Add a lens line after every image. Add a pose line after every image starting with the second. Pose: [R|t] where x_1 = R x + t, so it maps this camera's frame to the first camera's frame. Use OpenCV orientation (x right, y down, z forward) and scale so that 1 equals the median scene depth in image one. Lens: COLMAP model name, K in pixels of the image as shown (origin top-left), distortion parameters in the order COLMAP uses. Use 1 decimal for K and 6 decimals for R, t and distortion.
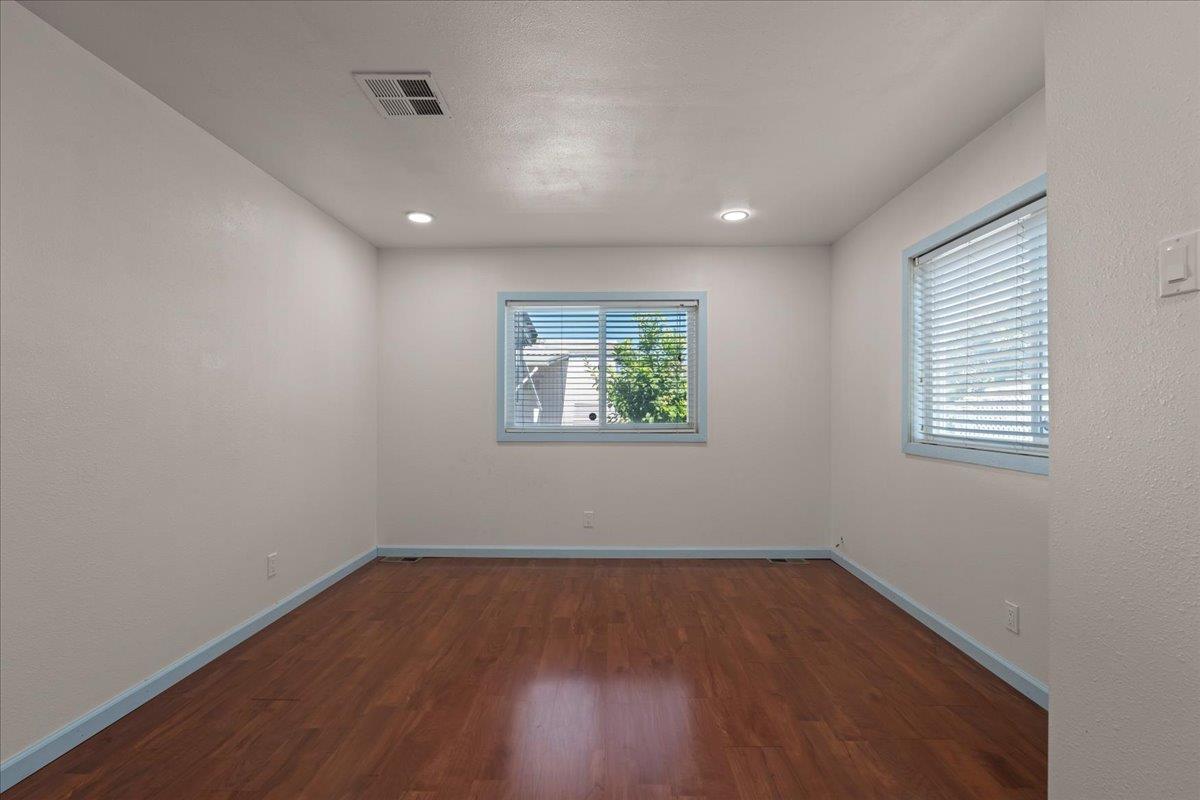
lens RADIAL K [[526.1, 0, 599.6], [0, 526.1, 403.7], [0, 0, 1]] dist [-0.000765, -0.000548]
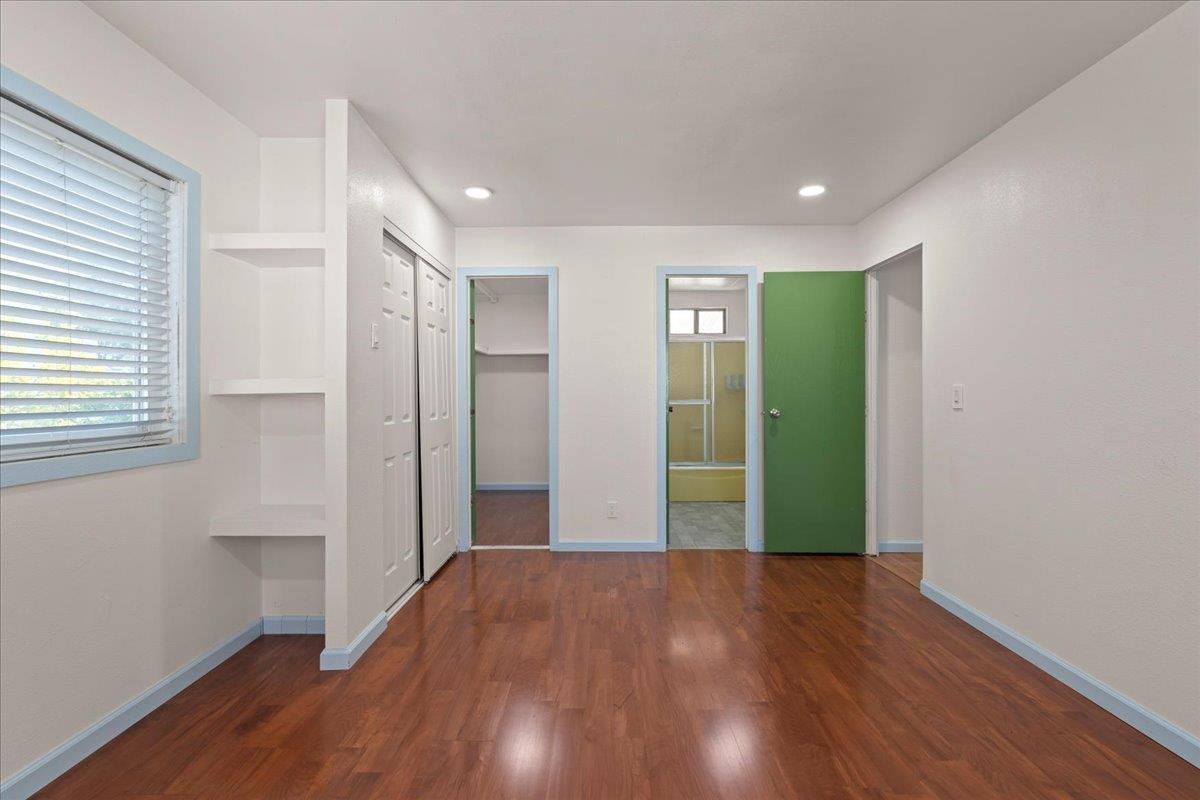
lens RADIAL K [[526.1, 0, 600.5], [0, 526.1, 398.4], [0, 0, 1]] dist [-0.000765, -0.000548]
pose [[-0.999873, 0.000358, -0.015917, 0.049655], [0.000416, 0.999993, -0.003649, 0.017562], [0.015915, -0.003655, -0.999867, 1.896206]]
